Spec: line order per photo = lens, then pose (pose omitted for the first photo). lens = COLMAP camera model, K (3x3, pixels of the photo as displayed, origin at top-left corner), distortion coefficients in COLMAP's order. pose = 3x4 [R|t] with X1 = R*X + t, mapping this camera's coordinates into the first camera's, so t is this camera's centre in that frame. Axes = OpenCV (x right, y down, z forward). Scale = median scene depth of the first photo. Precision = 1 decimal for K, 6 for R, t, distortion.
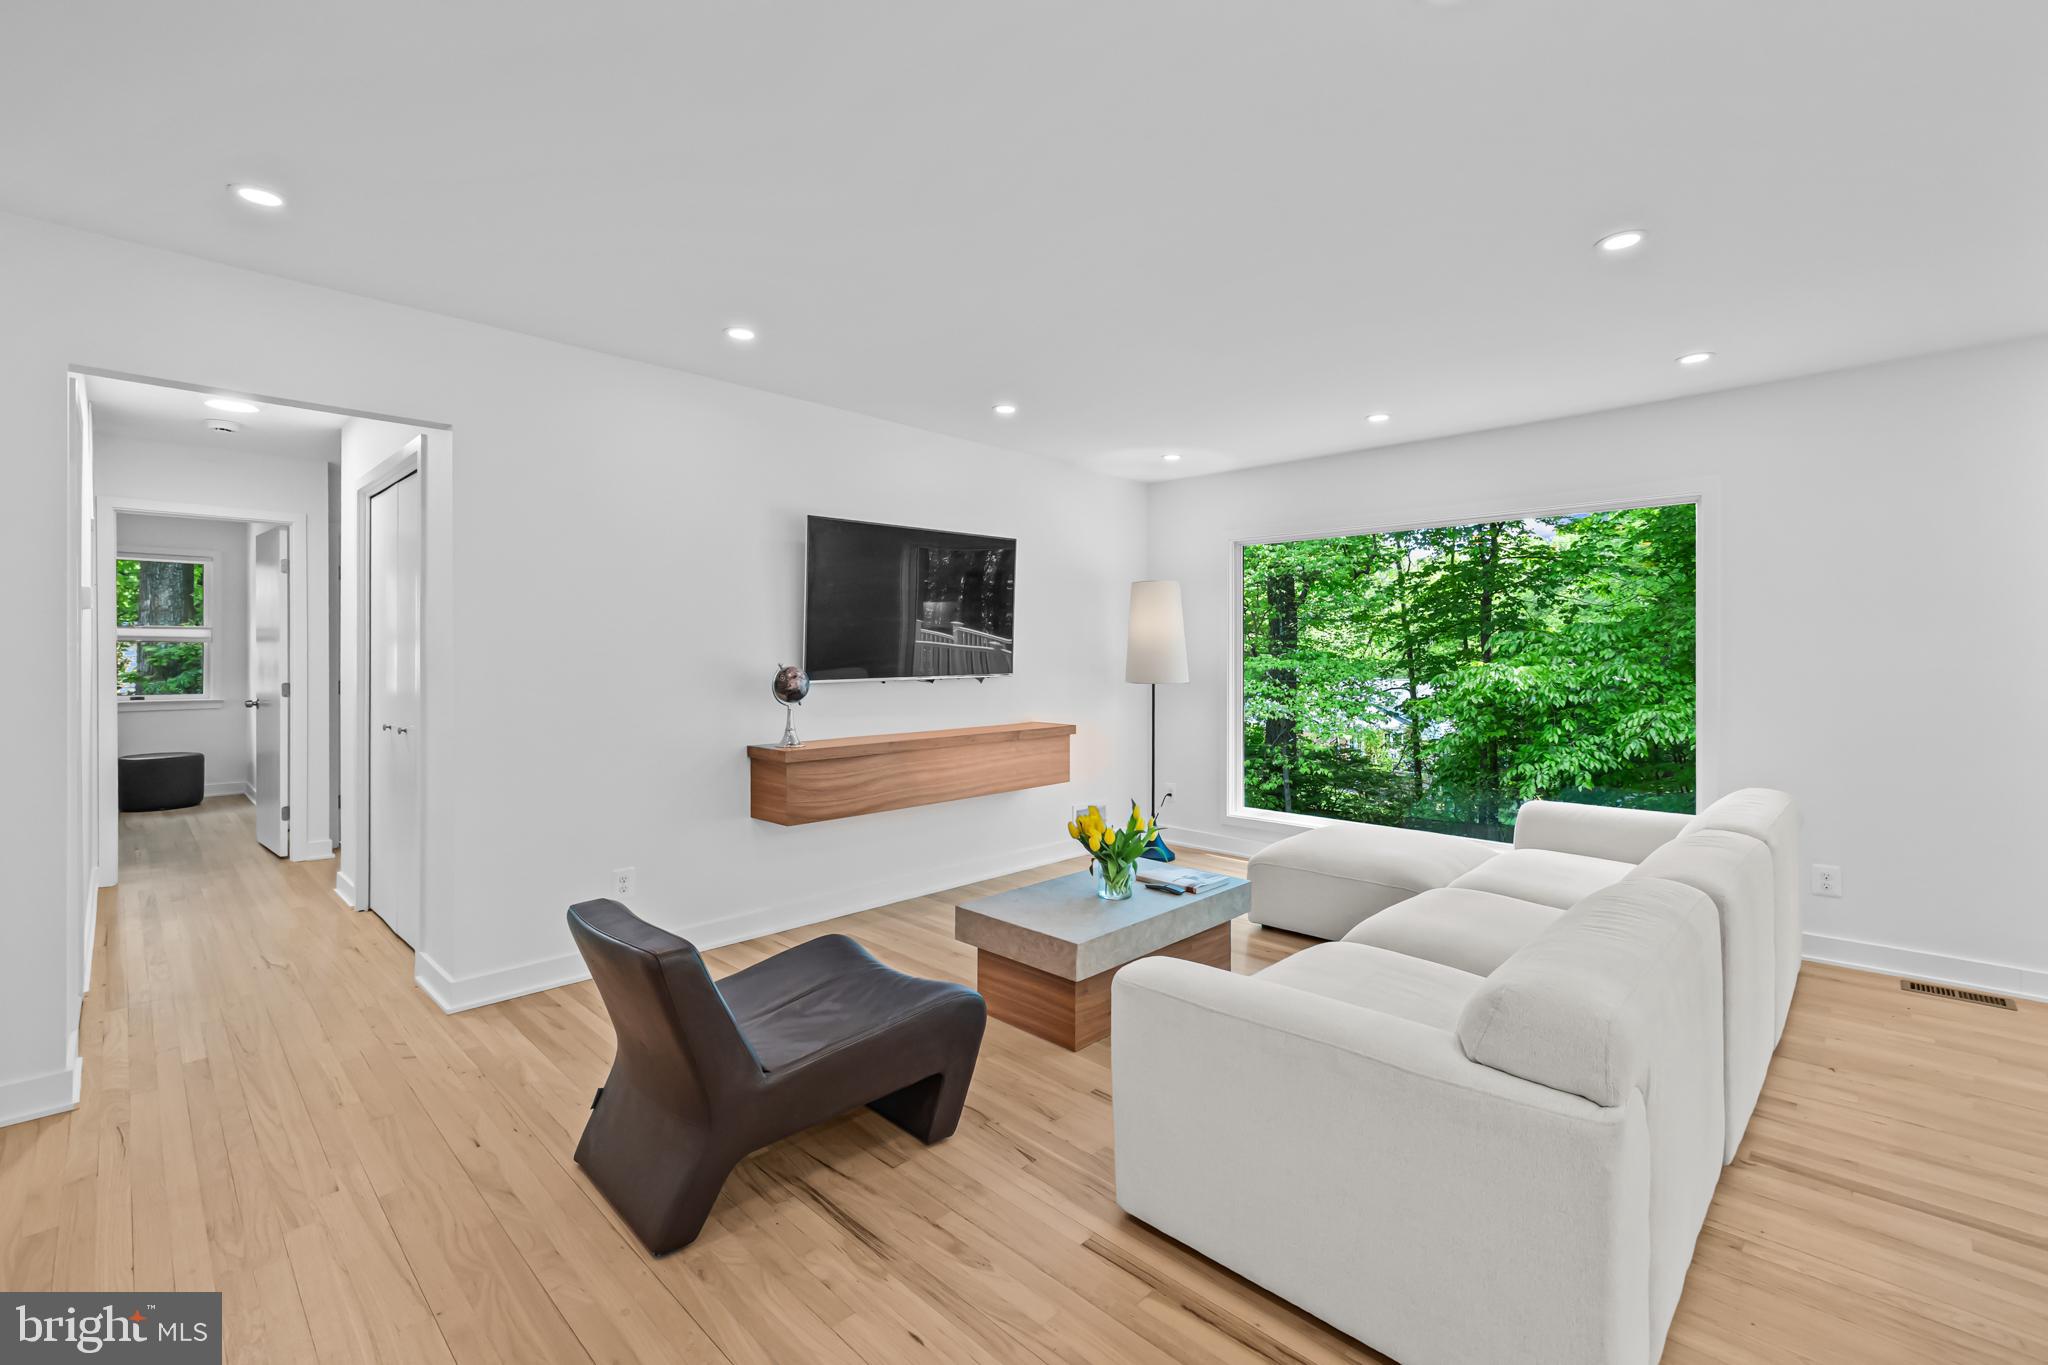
lens RADIAL K [[883.7, 0, 987.3], [0, 883.7, 649.6], [0, 0, 1]] dist [-0.003392, -0.000416]
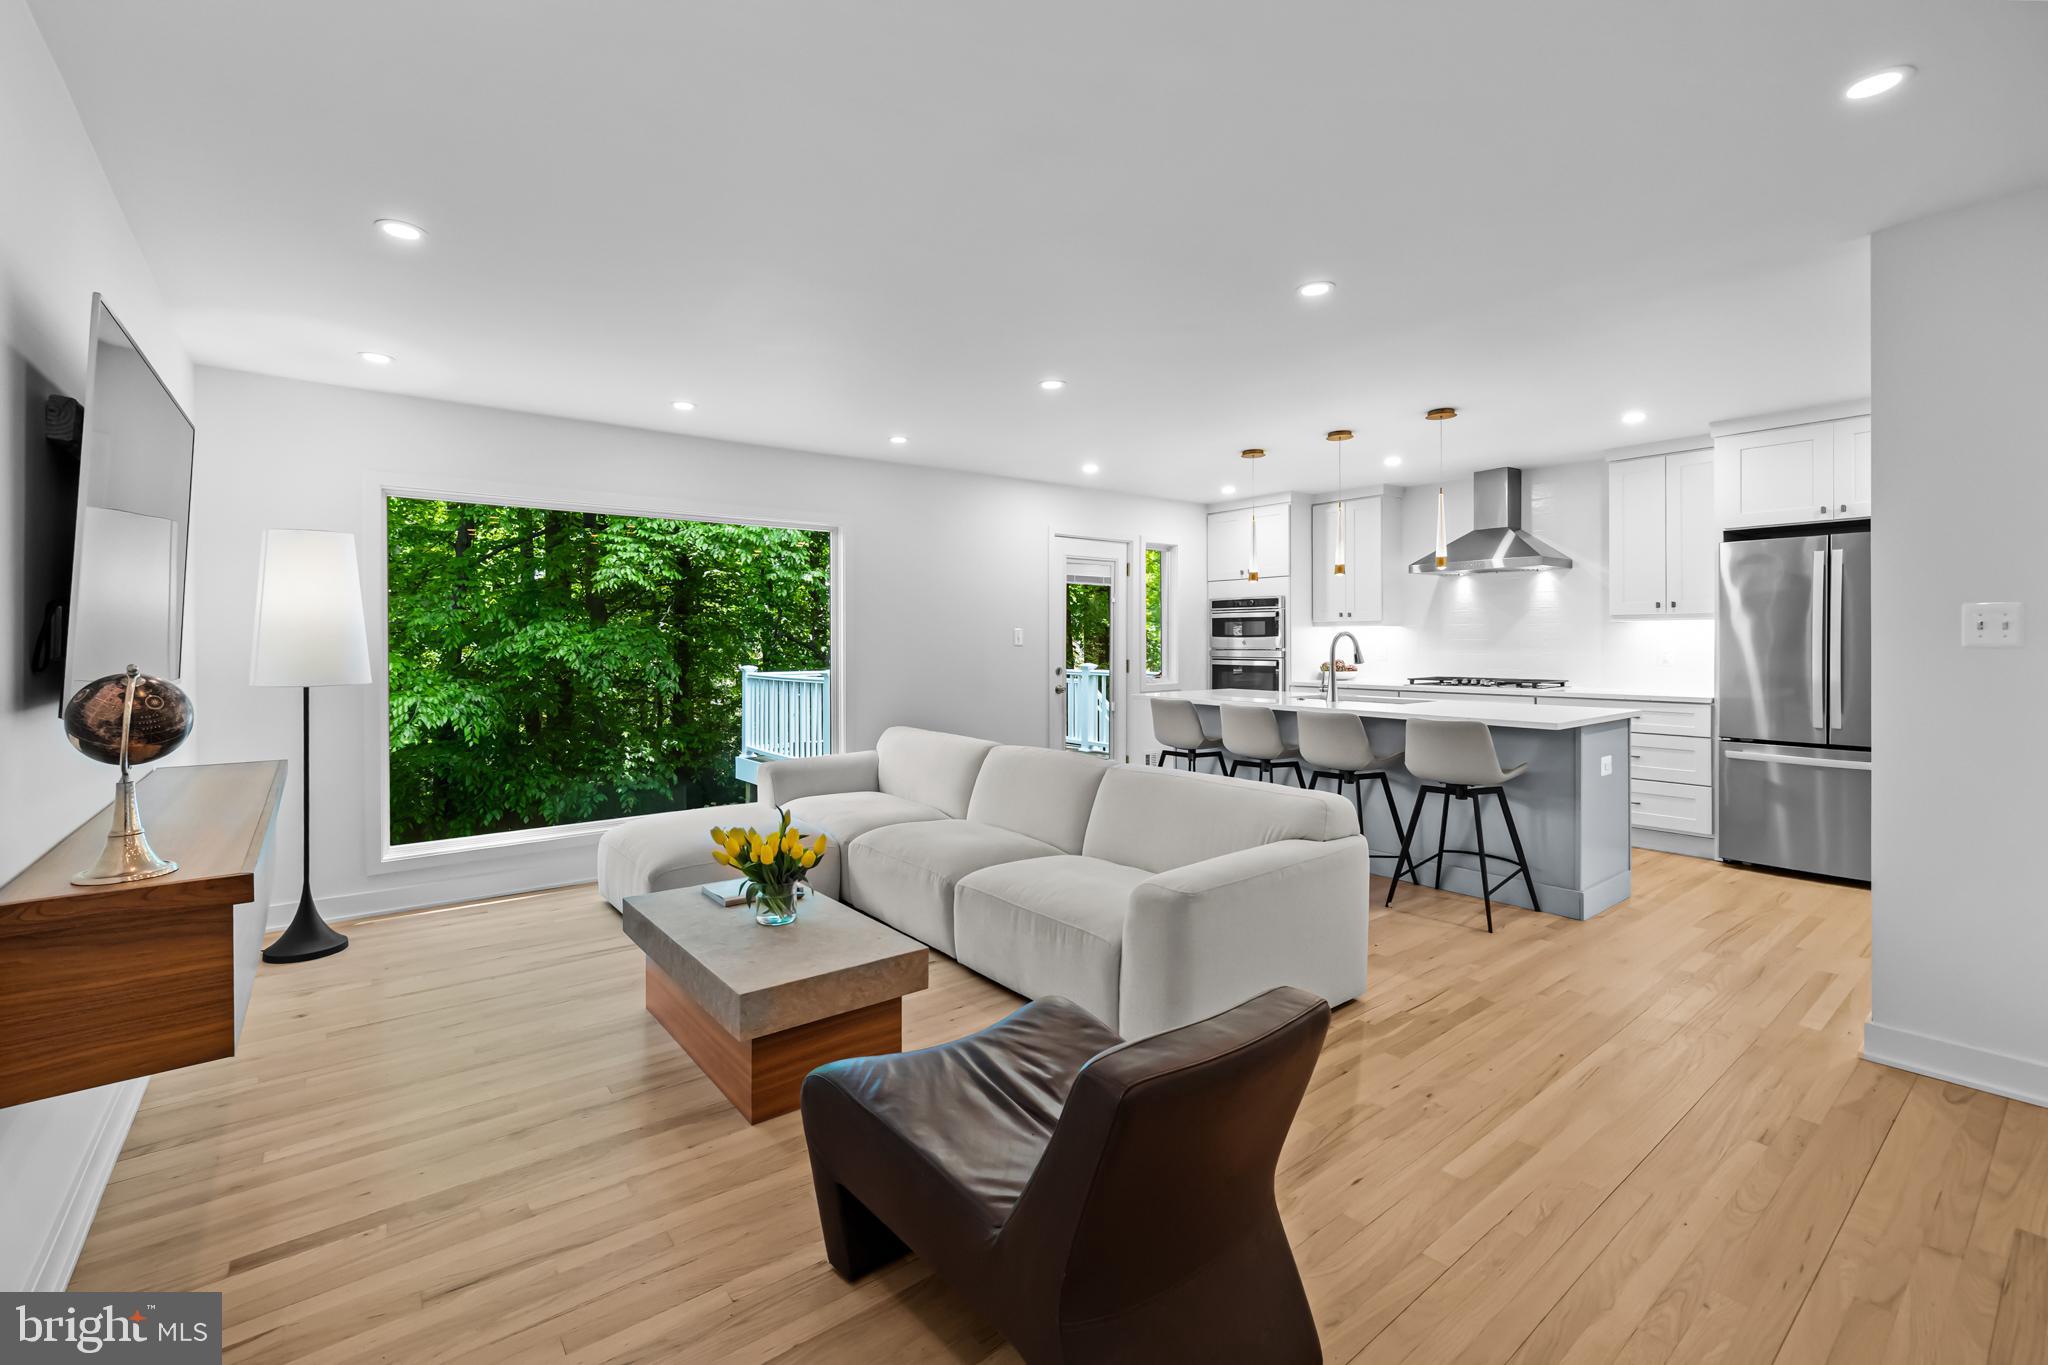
lens RADIAL K [[883.7, 0, 1009.6], [0, 883.7, 649.3], [0, 0, 1]] dist [-0.003392, -0.000416]
pose [[0.106051, -0.012105, 0.994287, -0.446035], [0.001306, 0.999927, 0.012035, 0.003420], [-0.994360, 0.000022, 0.106059, 0.446623]]
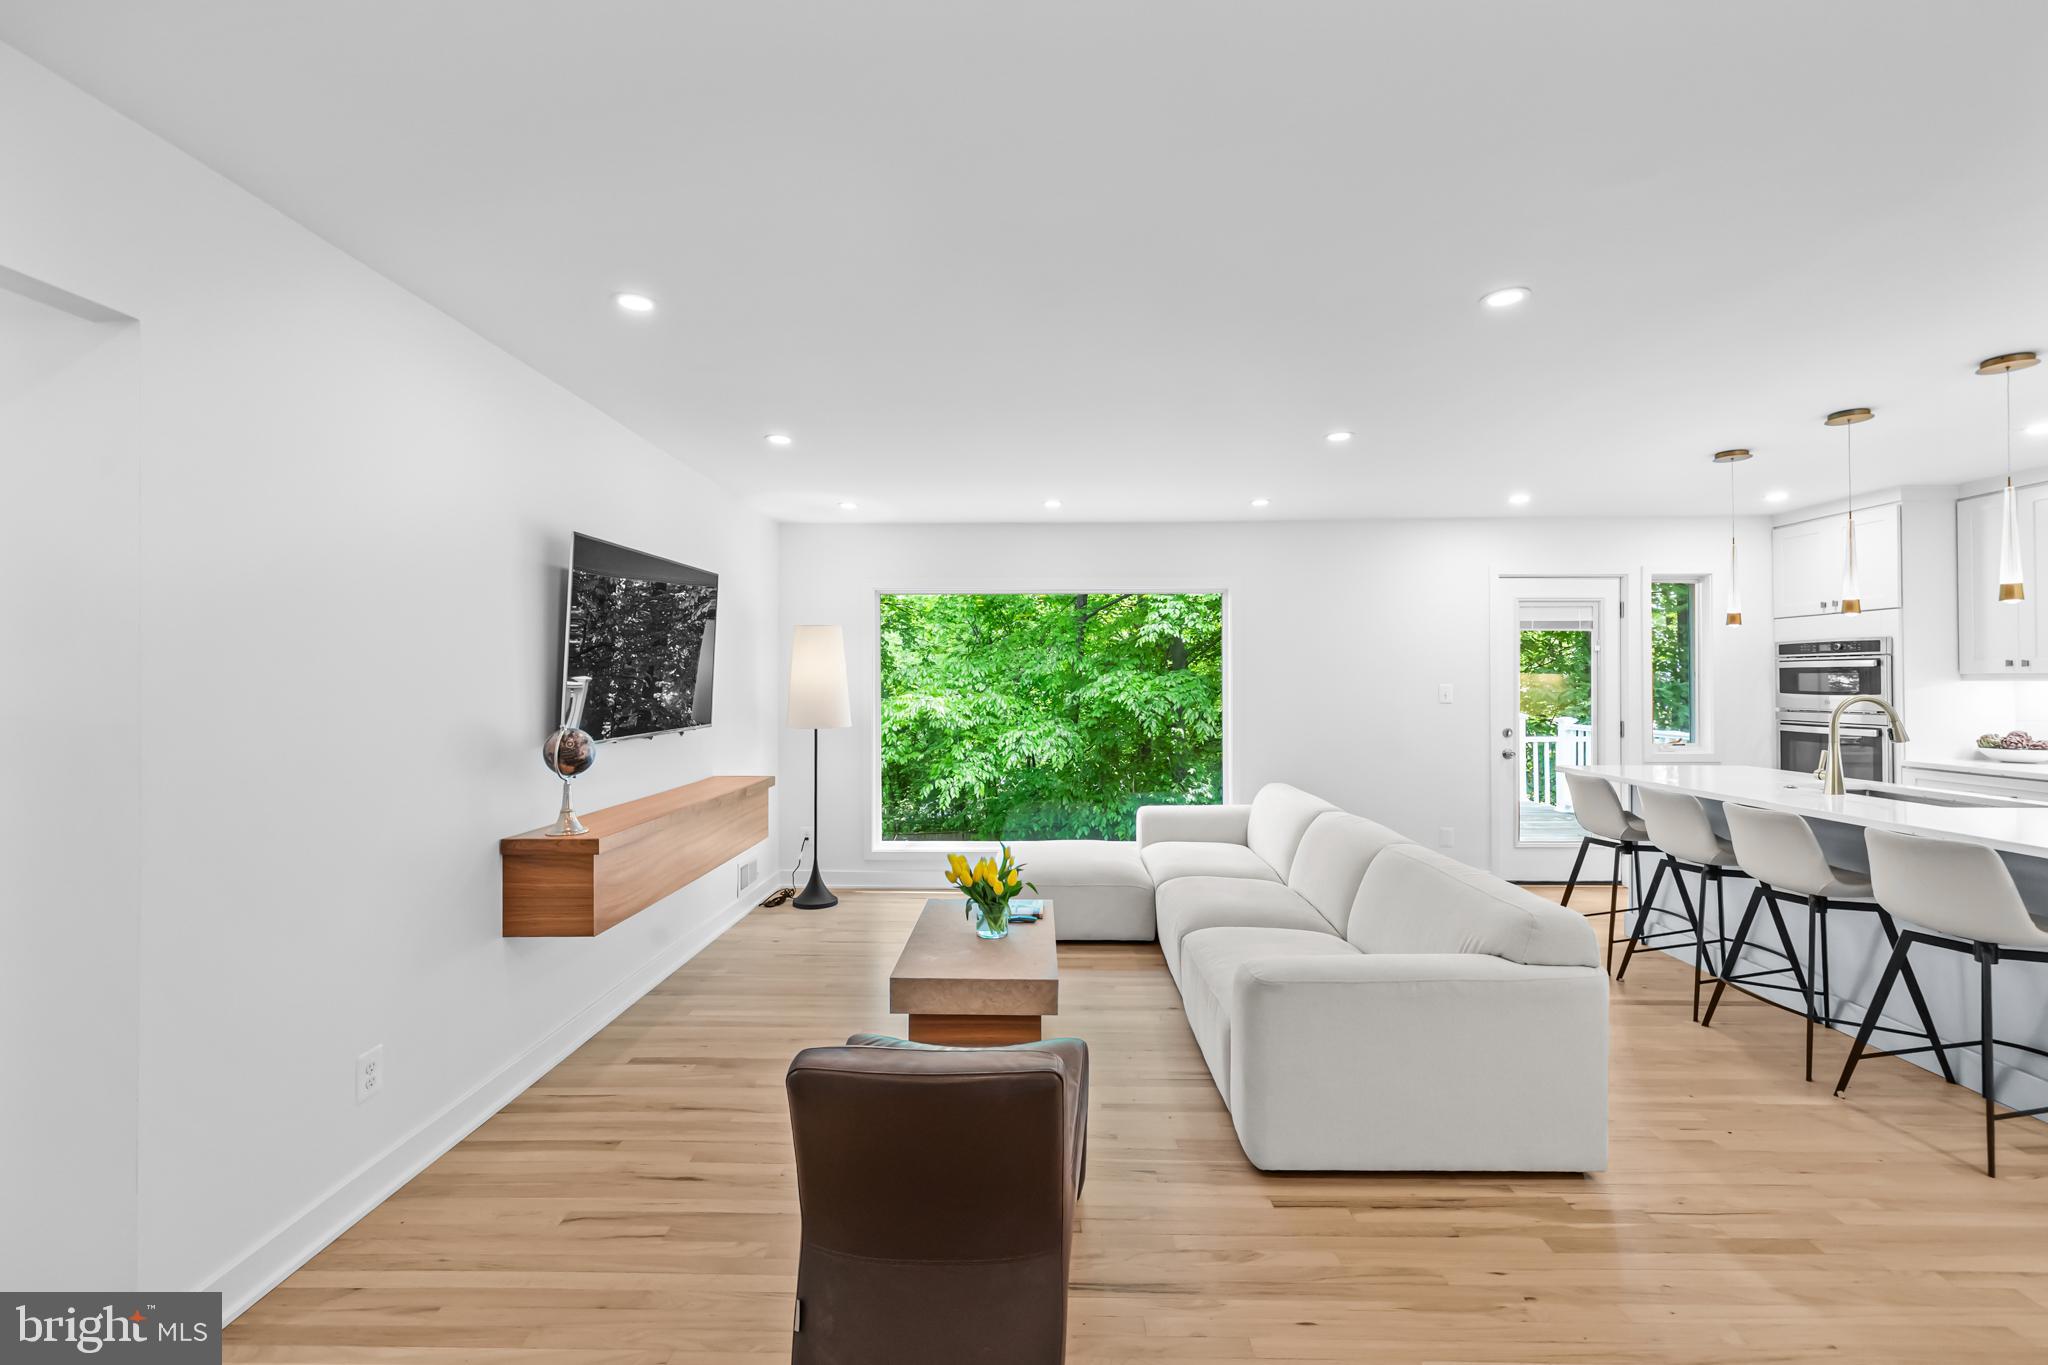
lens RADIAL K [[883.7, 0, 1024.3], [0, 883.7, 674.0], [0, 0, 1]] dist [-0.003392, -0.000416]
pose [[0.715591, 0.003144, 0.698513, -0.371189], [0.000963, 0.999984, -0.005488, -0.017875], [-0.698519, 0.004599, 0.715576, 0.140940]]
